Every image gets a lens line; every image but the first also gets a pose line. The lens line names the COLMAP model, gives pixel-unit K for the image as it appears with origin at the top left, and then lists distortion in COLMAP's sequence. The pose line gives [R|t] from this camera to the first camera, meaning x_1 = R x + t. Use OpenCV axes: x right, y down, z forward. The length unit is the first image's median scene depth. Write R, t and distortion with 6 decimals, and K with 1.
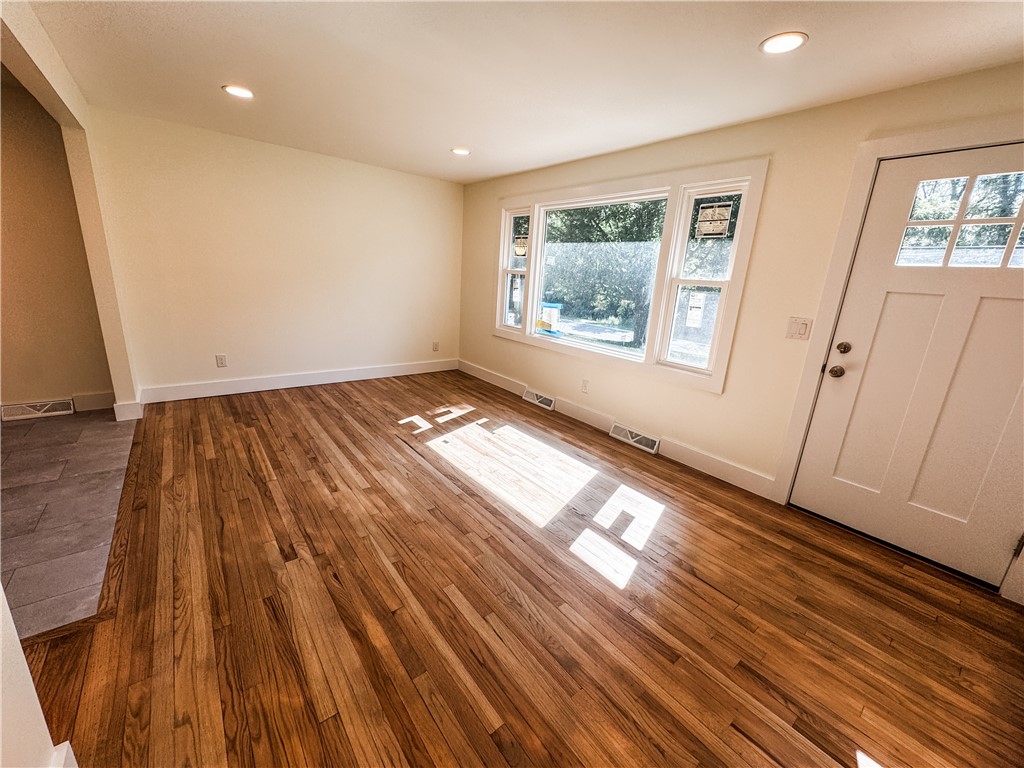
lens RADIAL K [[407.5, 0, 511.6], [0, 407.5, 384.6], [0, 0, 1]] dist [-0.003557, -0.000010]
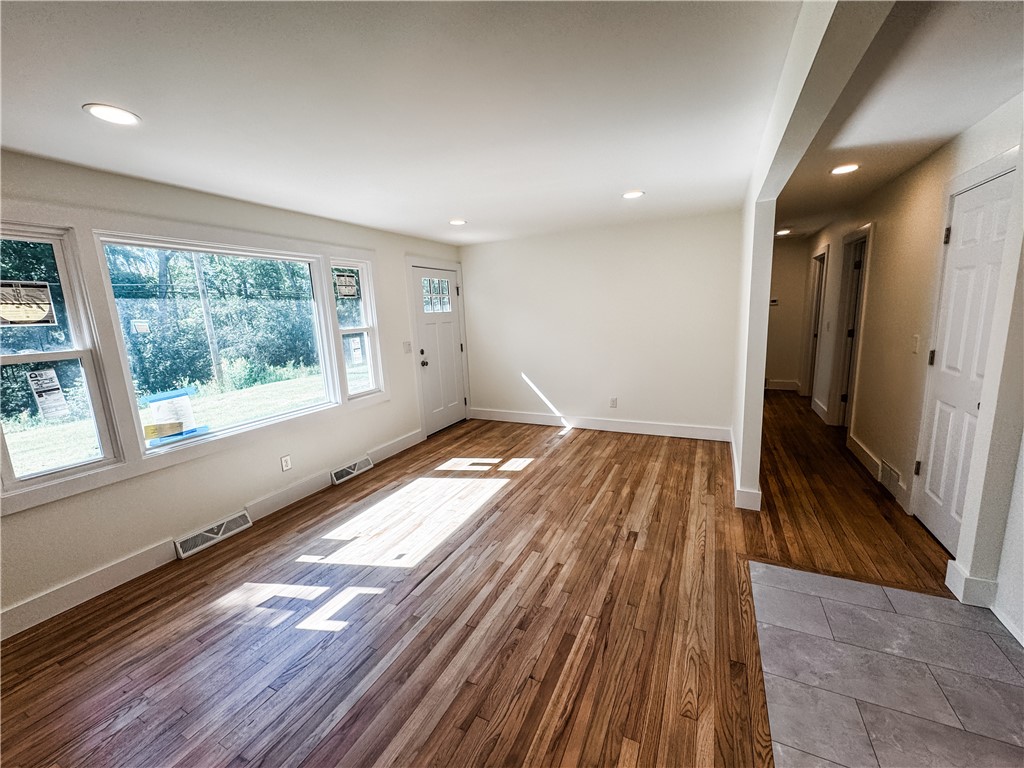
lens RADIAL K [[407.5, 0, 511.6], [0, 407.5, 384.6], [0, 0, 1]] dist [-0.003557, -0.000010]
pose [[-0.431014, -0.201126, 0.879645, -0.946769], [0.258139, 0.906618, 0.333778, -0.392450], [-0.864634, 0.370933, -0.338847, 1.043932]]
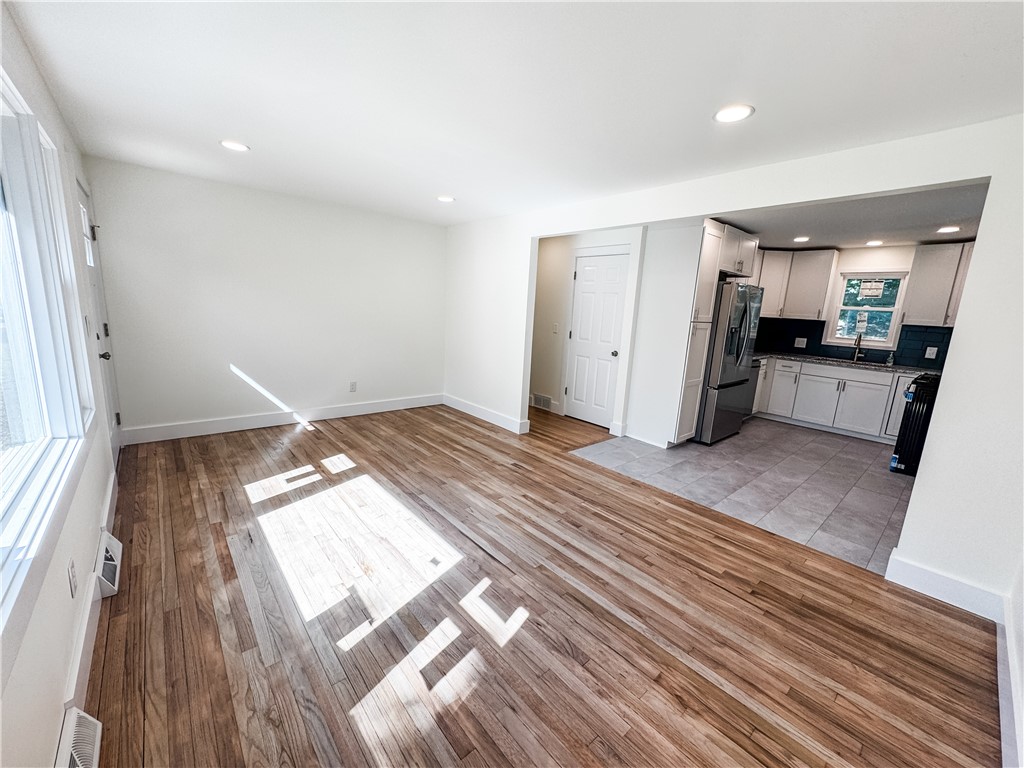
lens RADIAL K [[407.5, 0, 511.6], [0, 407.5, 384.6], [0, 0, 1]] dist [-0.003557, -0.000010]
pose [[-0.992339, -0.104648, -0.065666, -0.231339], [-0.122938, 0.889042, 0.441011, -0.474974], [0.012229, 0.445705, -0.895096, 1.610113]]
